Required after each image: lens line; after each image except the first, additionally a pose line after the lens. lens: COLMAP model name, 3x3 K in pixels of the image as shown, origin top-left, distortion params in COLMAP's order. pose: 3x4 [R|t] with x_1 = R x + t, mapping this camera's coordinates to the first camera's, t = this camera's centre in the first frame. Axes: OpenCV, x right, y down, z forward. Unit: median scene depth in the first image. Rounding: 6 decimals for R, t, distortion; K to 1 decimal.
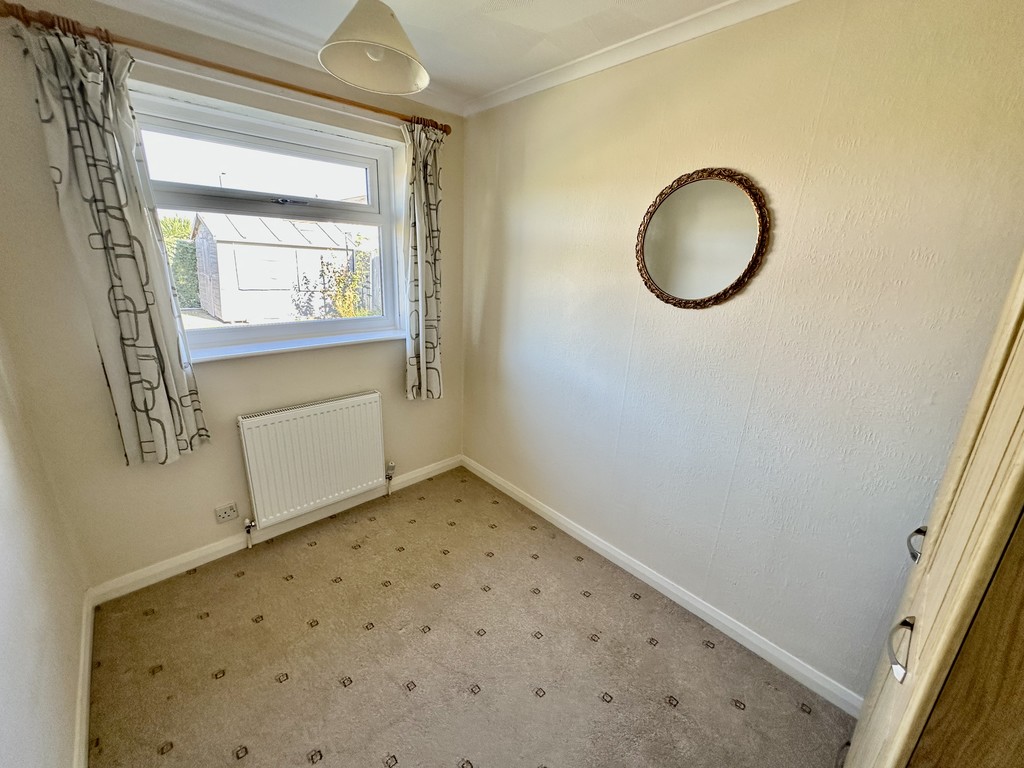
lens RADIAL K [[407.4, 0, 511.3], [0, 407.4, 382.2], [0, 0, 1]] dist [-0.002588, 0.001288]
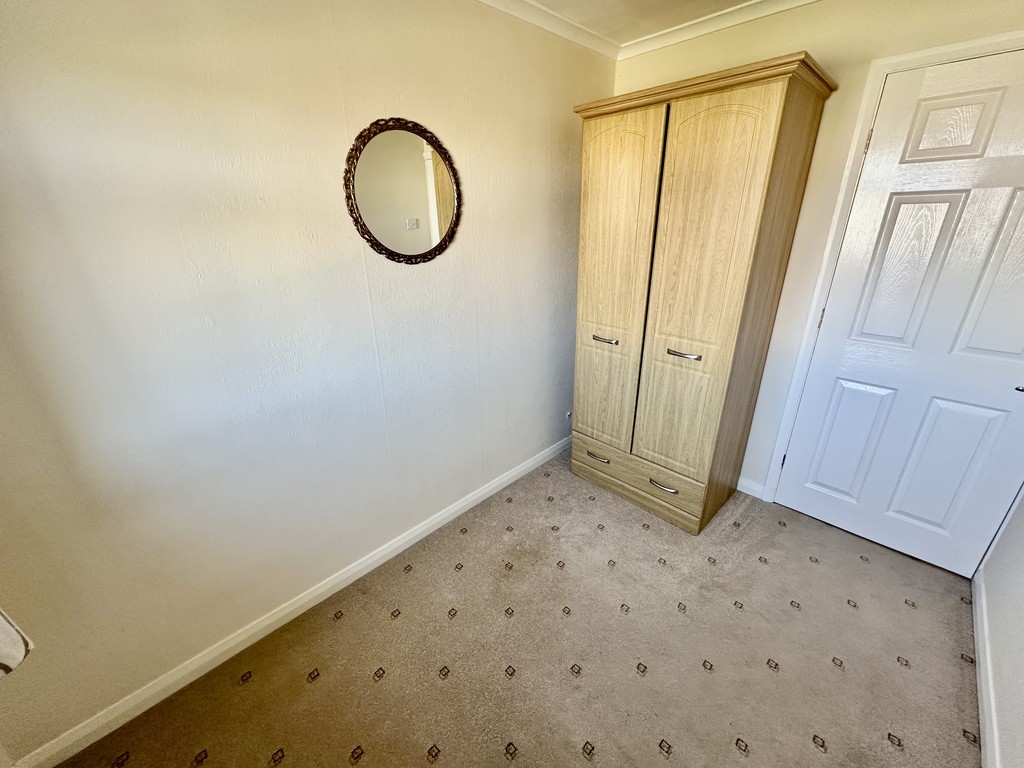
lens RADIAL K [[407.4, 0, 511.8], [0, 407.4, 381.5], [0, 0, 1]] dist [-0.002588, 0.001288]
pose [[-0.038874, -0.408454, 0.911951, -0.632000], [0.308157, 0.863258, 0.399781, -0.261844], [-0.950541, 0.296565, 0.092309, 0.772520]]
